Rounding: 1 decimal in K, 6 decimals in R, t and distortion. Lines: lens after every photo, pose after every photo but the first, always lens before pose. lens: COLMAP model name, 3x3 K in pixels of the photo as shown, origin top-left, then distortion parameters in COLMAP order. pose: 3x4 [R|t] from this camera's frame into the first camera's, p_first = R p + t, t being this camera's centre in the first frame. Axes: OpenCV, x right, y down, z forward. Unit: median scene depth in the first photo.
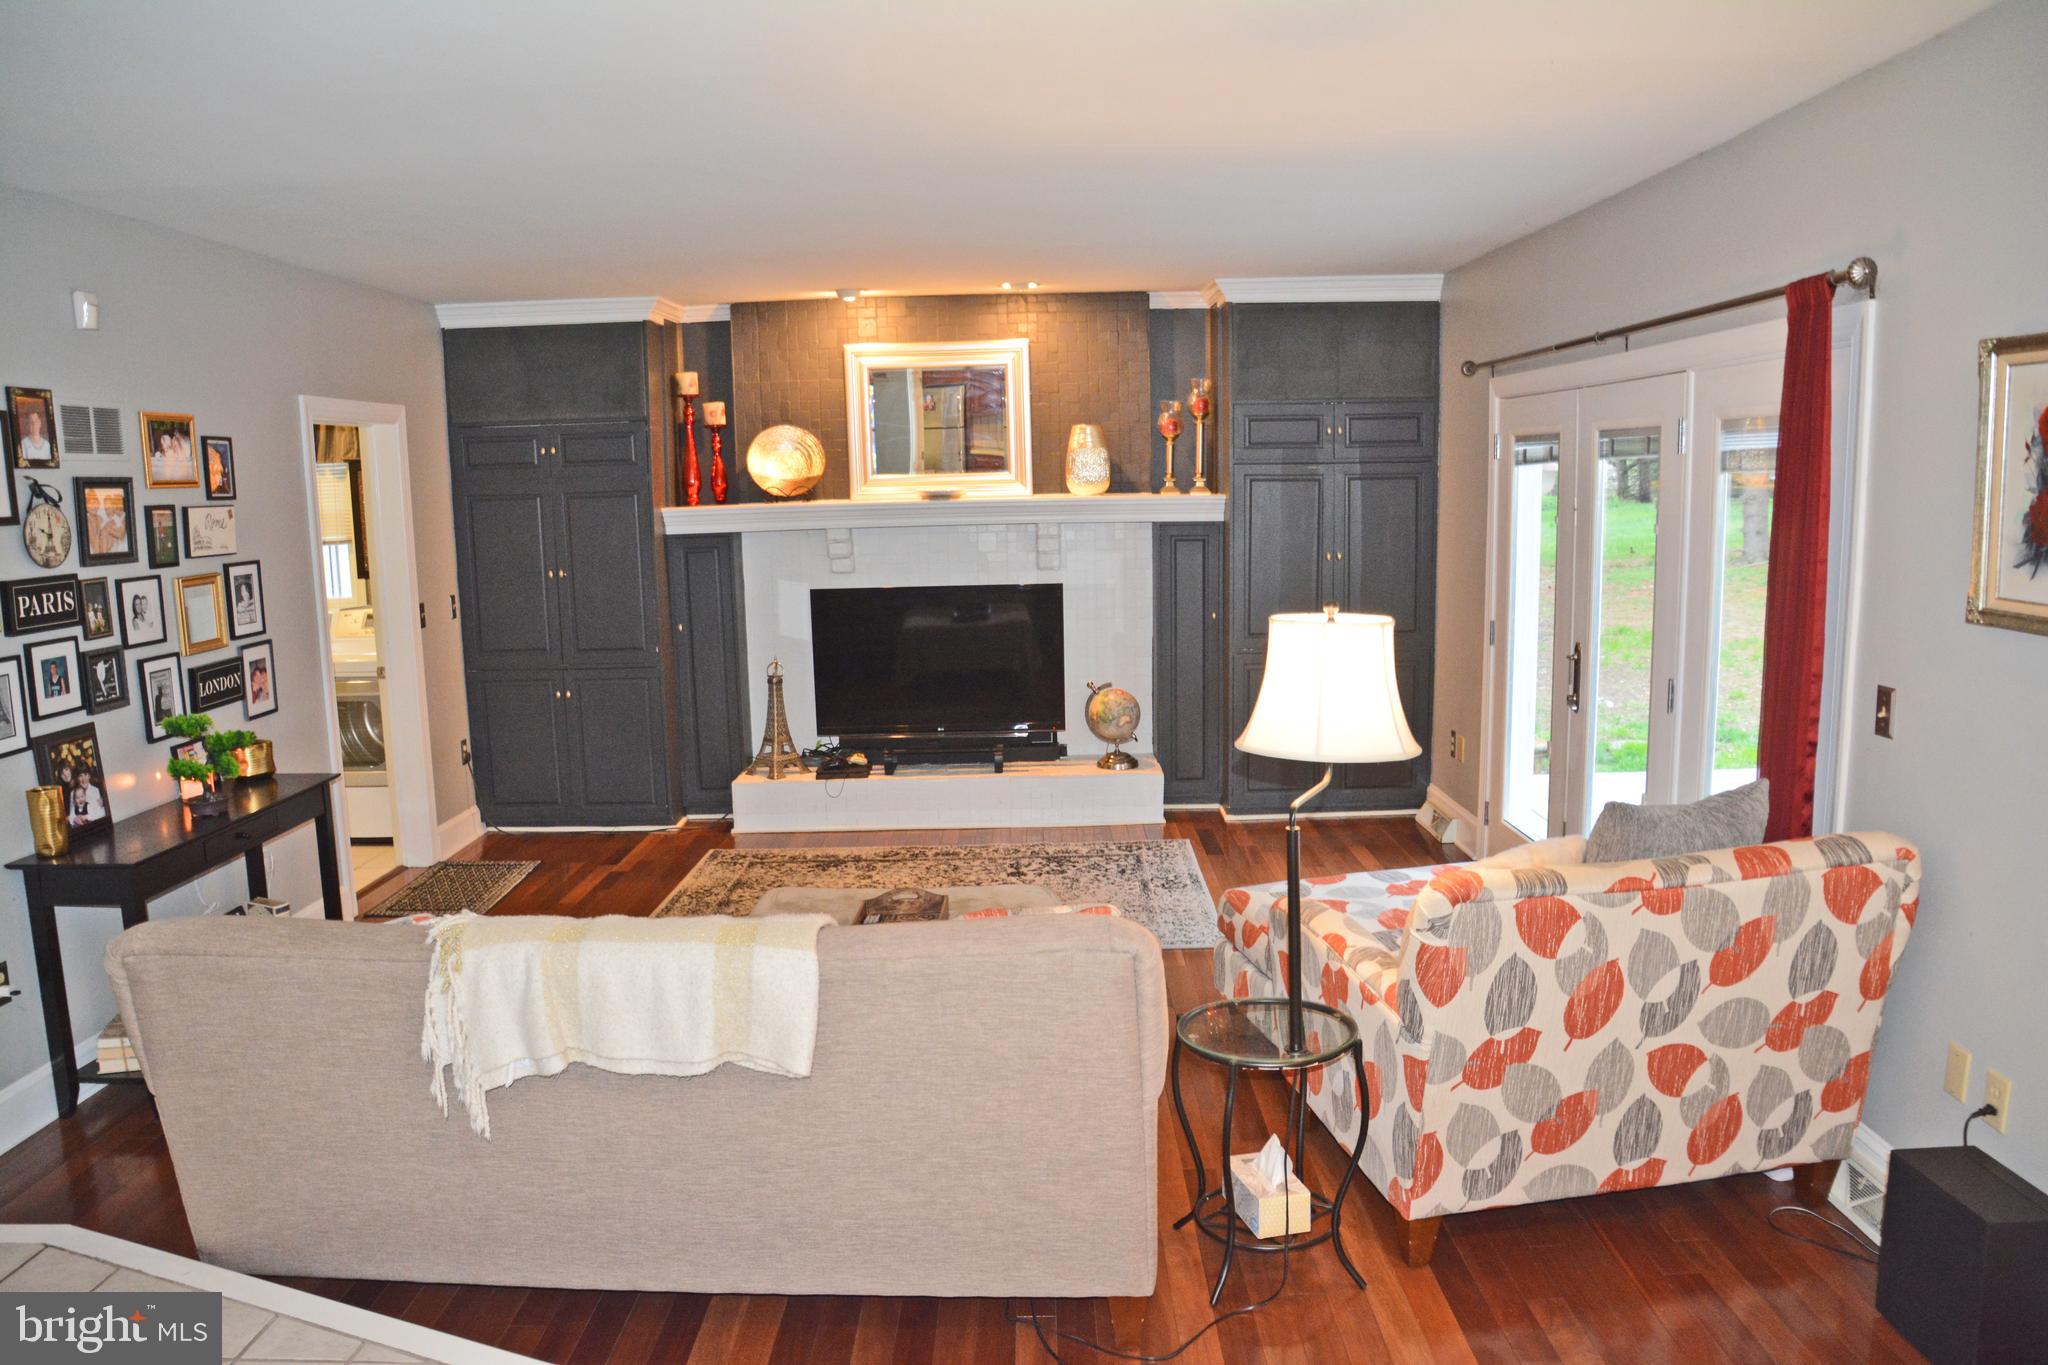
lens RADIAL K [[1445.4, 0, 1022.9], [0, 1445.4, 683.6], [0, 0, 1]] dist [-0.117329, 0.063346]
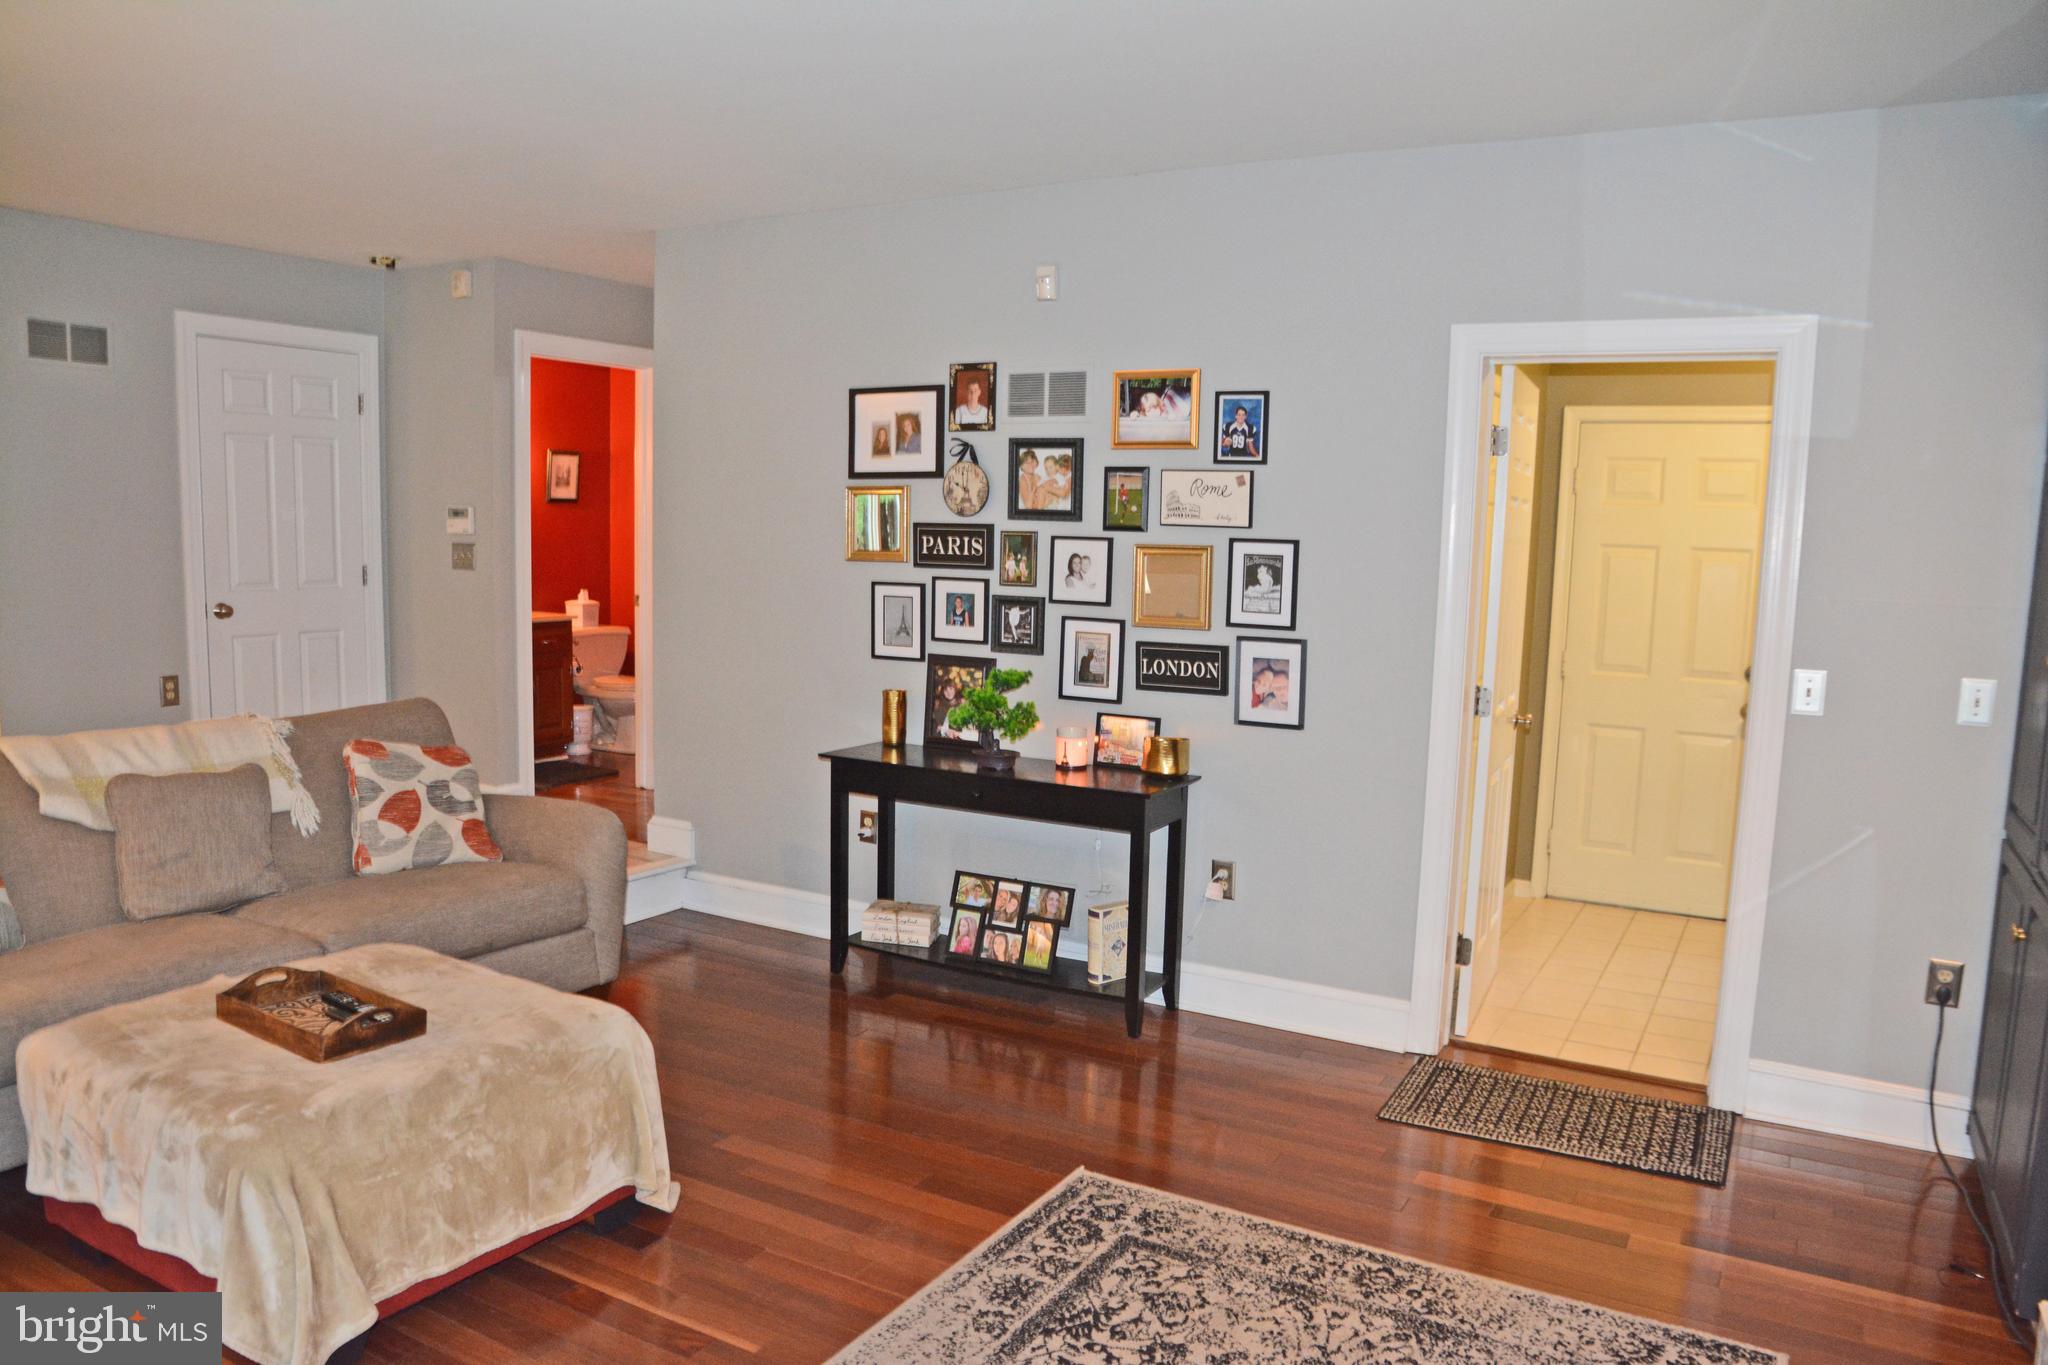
lens RADIAL K [[1445.4, 0, 1019.4], [0, 1445.4, 697.5], [0, 0, 1]] dist [-0.117329, 0.063346]
pose [[-0.489443, 0.104598, -0.865739, 0.321396], [-0.142418, 0.969863, 0.197694, -0.170563], [0.860327, 0.220057, -0.459796, 1.526577]]
